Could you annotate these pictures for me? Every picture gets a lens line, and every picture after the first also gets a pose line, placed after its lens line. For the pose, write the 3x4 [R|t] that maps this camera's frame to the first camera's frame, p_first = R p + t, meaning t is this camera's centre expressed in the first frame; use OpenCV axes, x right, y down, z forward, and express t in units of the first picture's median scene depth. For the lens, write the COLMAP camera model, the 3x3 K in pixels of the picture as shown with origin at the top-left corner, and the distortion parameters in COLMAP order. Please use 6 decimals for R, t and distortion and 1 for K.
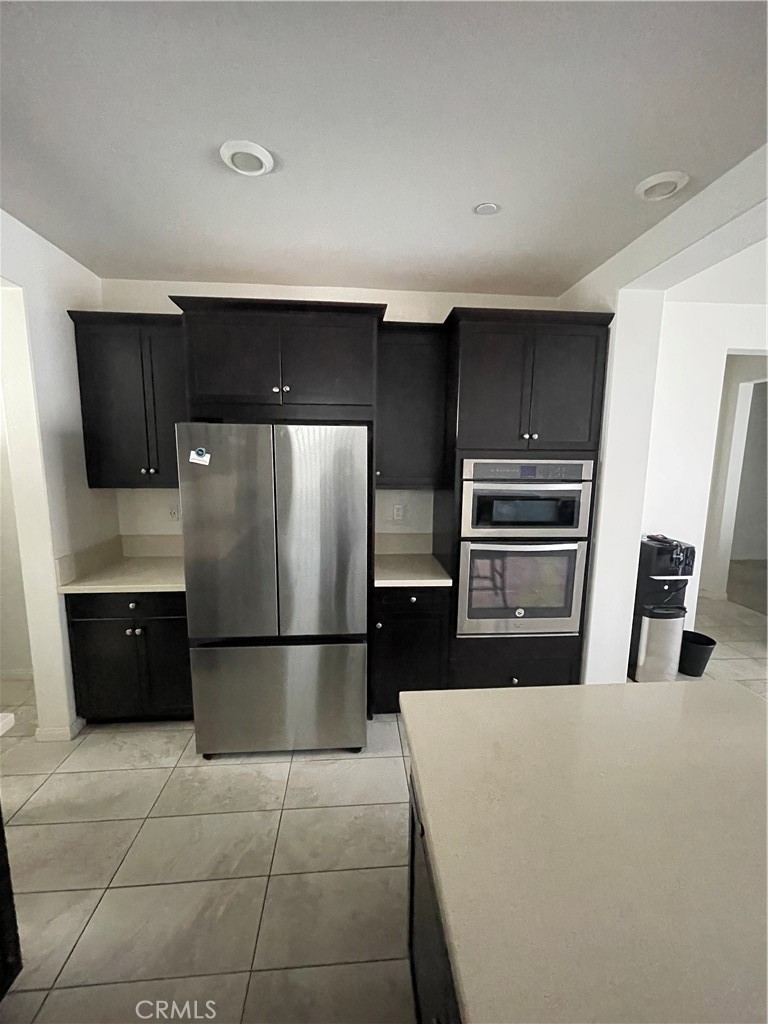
lens RADIAL K [[413.7, 0, 384.0], [0, 413.7, 512.0], [0, 0, 1]] dist [-0.003211, -0.000092]
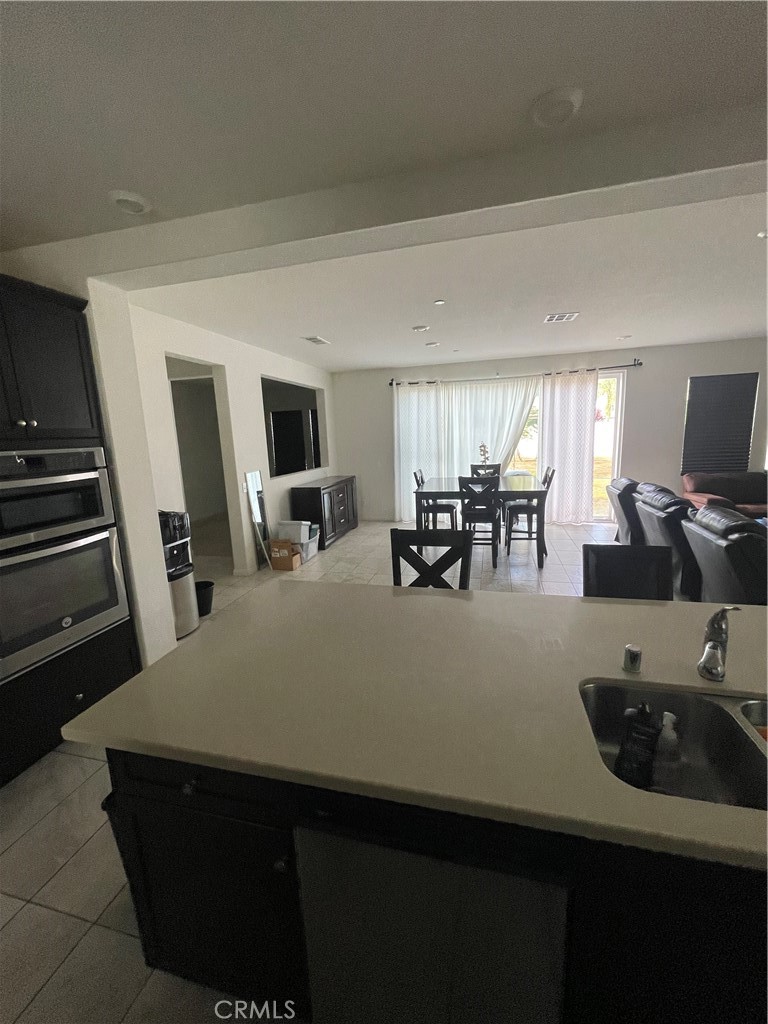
lens RADIAL K [[413.7, 0, 384.0], [0, 413.7, 512.0], [0, 0, 1]] dist [-0.003211, -0.000092]
pose [[0.326732, -0.200933, 0.923511, -0.223589], [0.177897, 0.972748, 0.148707, 0.002113], [-0.928224, 0.115703, 0.353573, 0.023952]]
